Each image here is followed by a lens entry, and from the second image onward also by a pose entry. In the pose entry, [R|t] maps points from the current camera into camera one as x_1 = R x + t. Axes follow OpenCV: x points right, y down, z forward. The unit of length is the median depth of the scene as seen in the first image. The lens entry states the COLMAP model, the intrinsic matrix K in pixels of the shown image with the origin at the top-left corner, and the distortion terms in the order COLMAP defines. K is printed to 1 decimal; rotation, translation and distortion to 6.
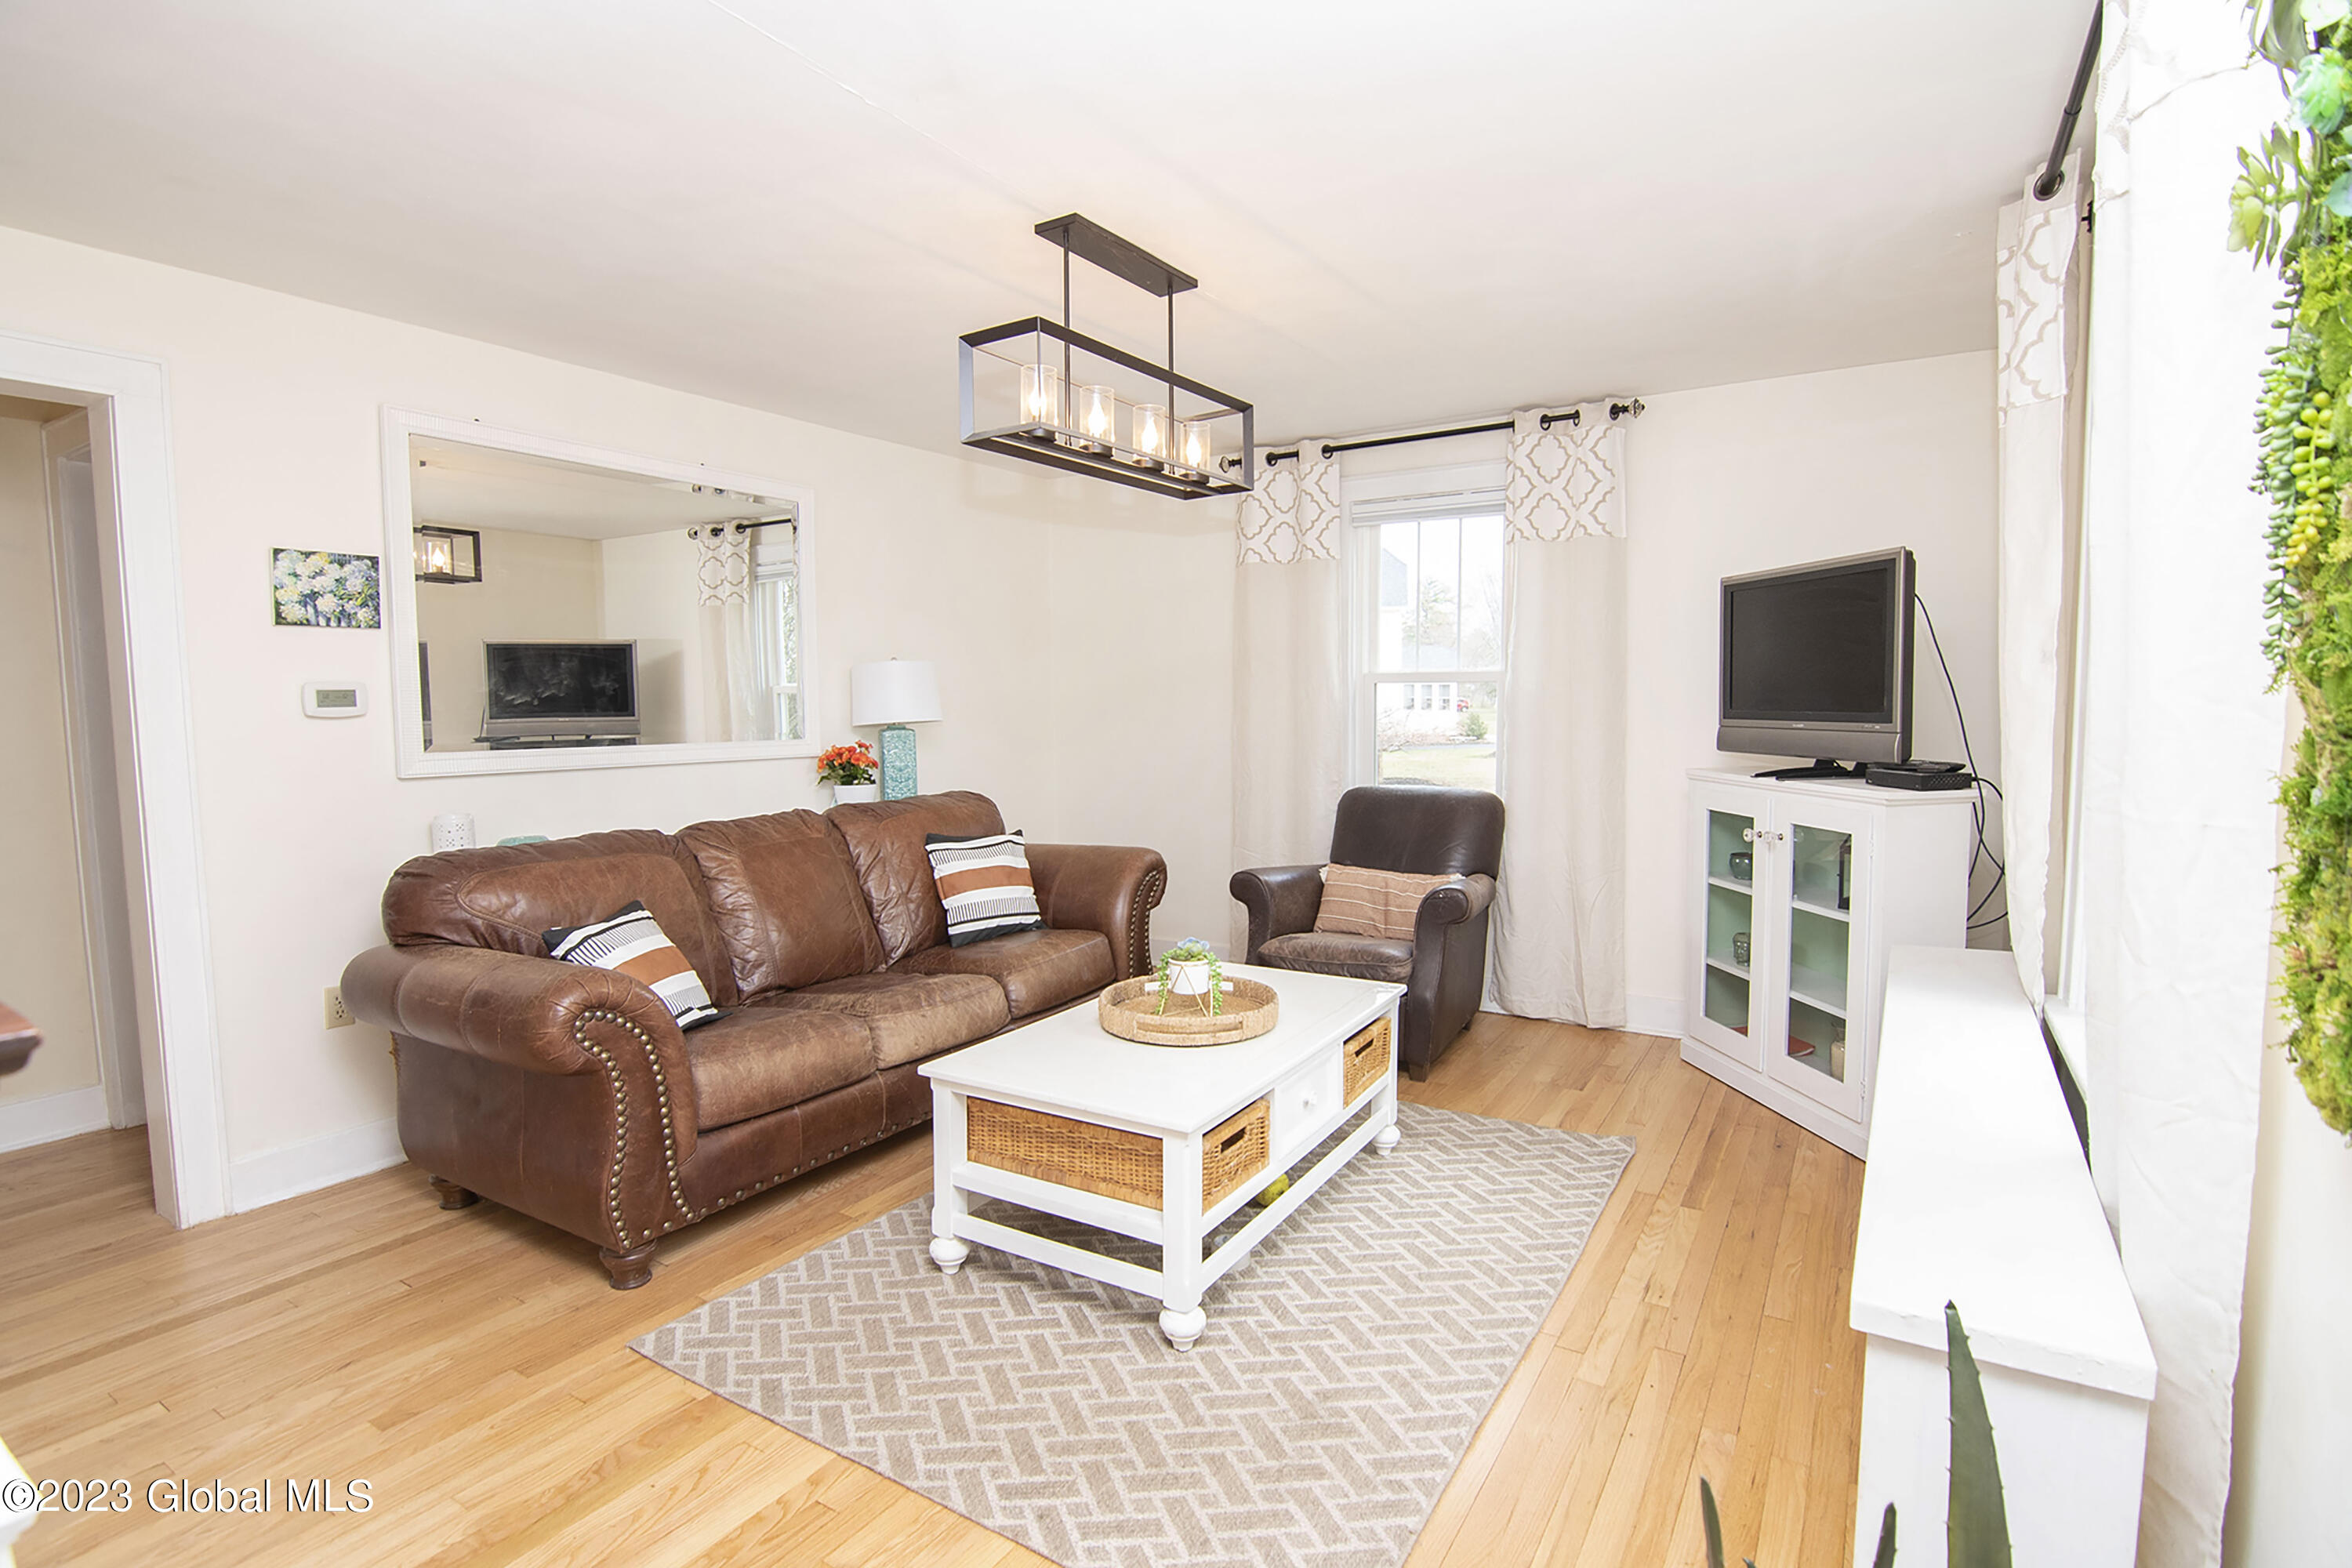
lens RADIAL K [[1143.2, 0, 1170.1], [0, 1143.2, 775.8], [0, 0, 1]] dist [-0.009056, -0.009486]
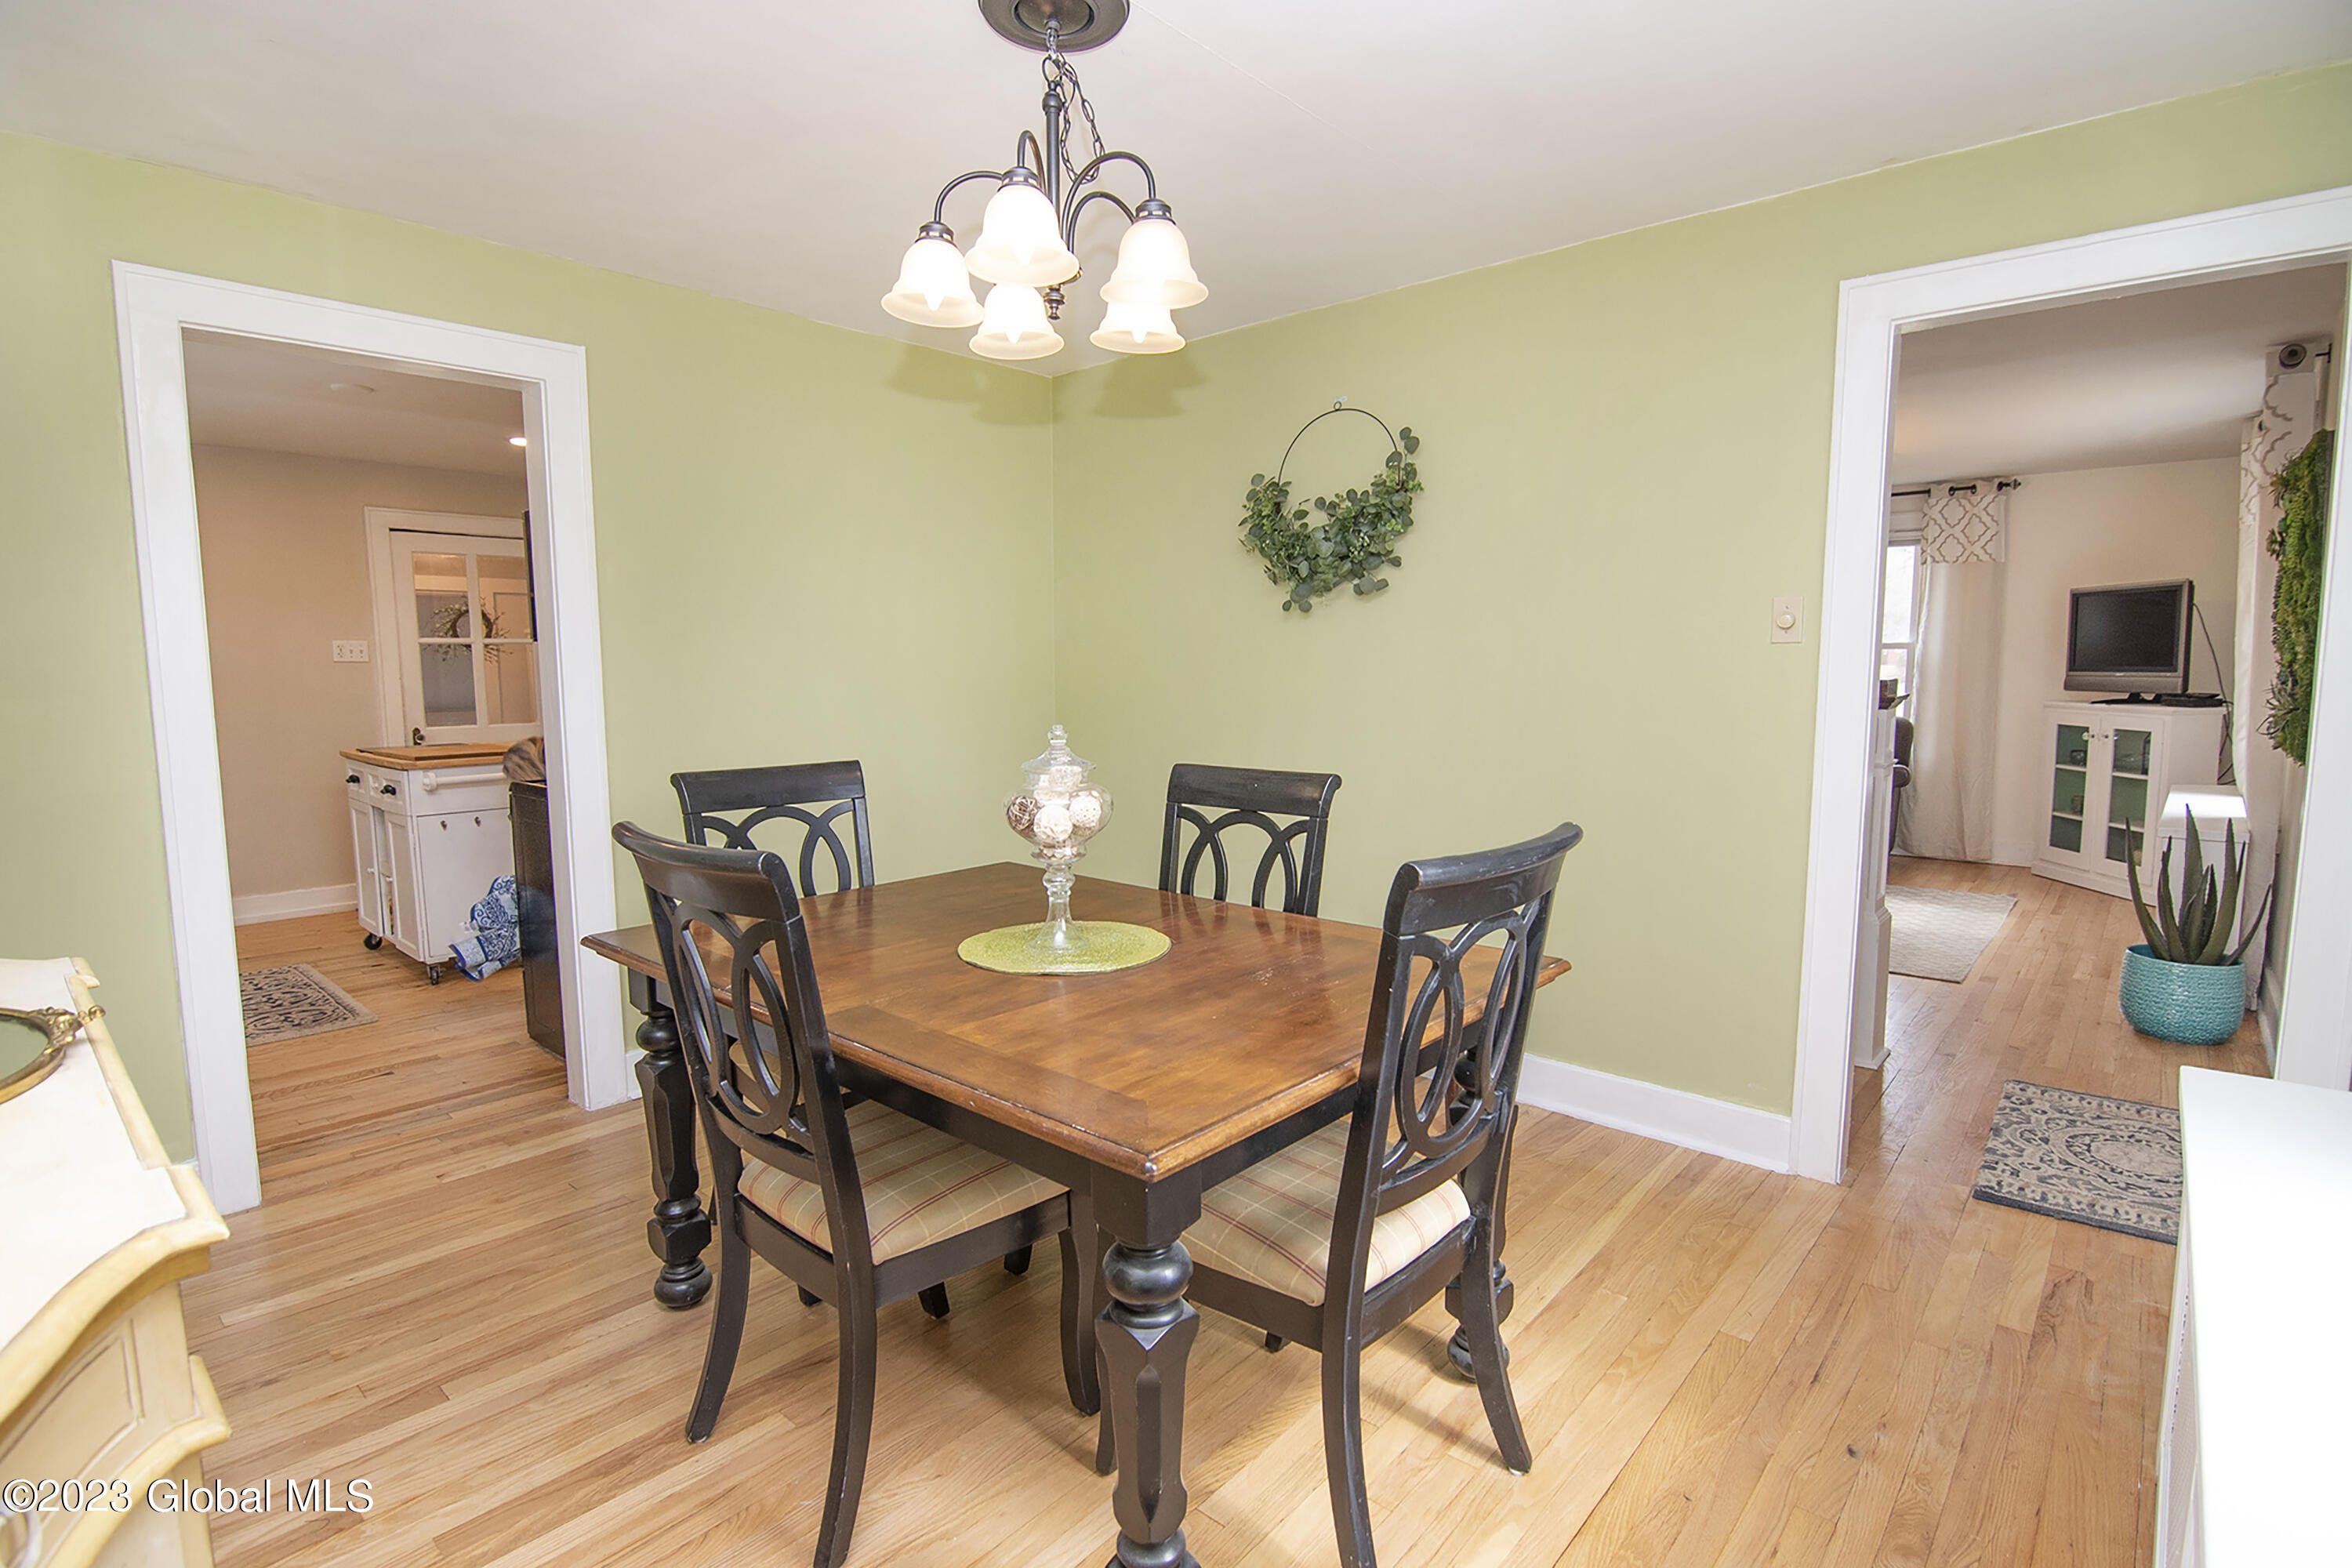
lens RADIAL K [[1143.2, 0, 1191.2], [0, 1143.2, 782.0], [0, 0, 1]] dist [-0.009056, -0.009486]
pose [[0.989396, 0.017599, -0.144170, -0.624710], [-0.013037, 0.999386, 0.032529, 0.085232], [0.144654, -0.030304, 0.989018, -0.961604]]
